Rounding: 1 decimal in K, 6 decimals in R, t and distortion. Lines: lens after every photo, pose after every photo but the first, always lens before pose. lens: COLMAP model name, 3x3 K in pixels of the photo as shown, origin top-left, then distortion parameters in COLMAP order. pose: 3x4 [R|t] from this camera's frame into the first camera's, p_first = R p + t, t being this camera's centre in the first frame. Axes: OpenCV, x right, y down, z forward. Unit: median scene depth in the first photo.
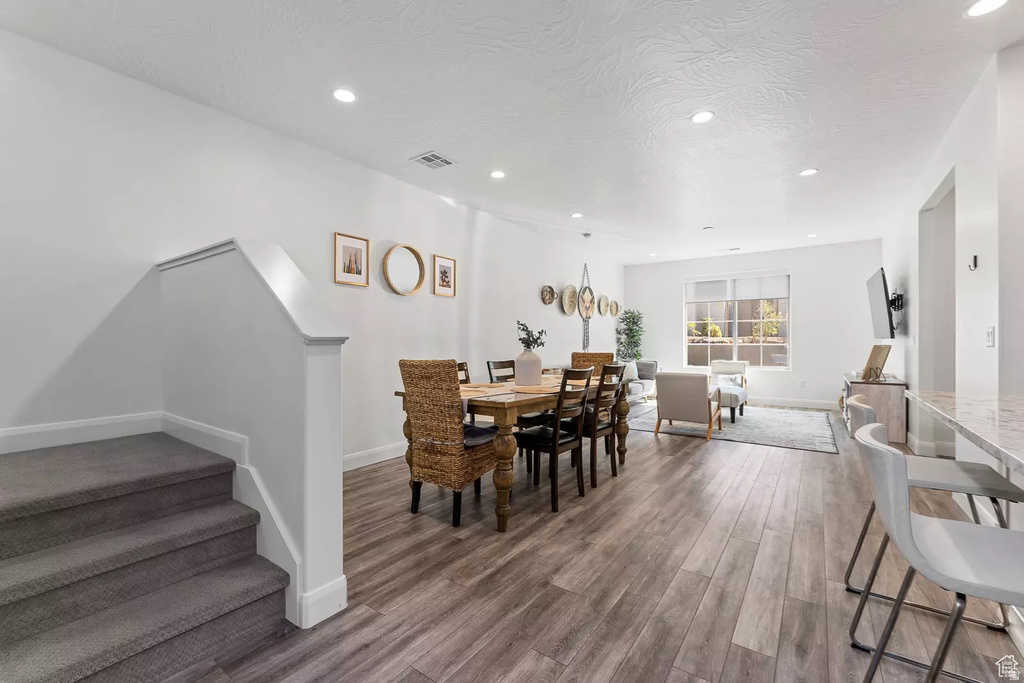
lens RADIAL K [[419.9, 0, 512.0], [0, 419.9, 341.5], [0, 0, 1]] dist [0.000053, 0.000000]
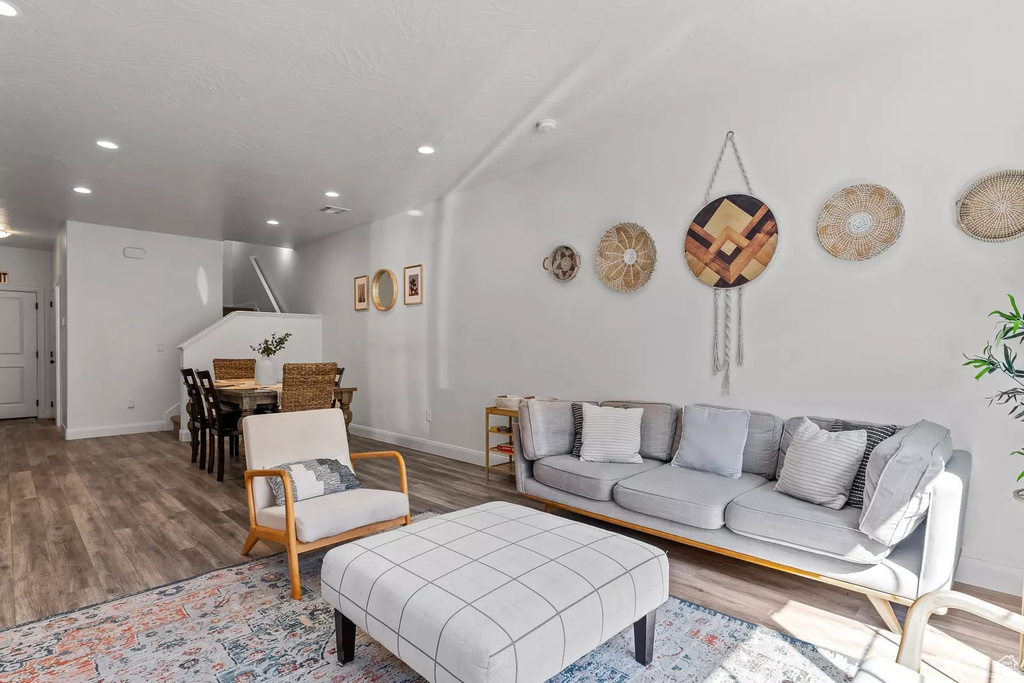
lens RADIAL K [[501.5, 0, 512.0], [0, 501.5, 341.5], [0, 0, 1]] dist [-0.001092, -0.000114]
pose [[-0.142305, -0.005522, -0.989808, 1.027147], [0.006454, 0.999958, -0.006507, -0.007552], [0.989802, -0.007314, -0.142263, 1.422900]]
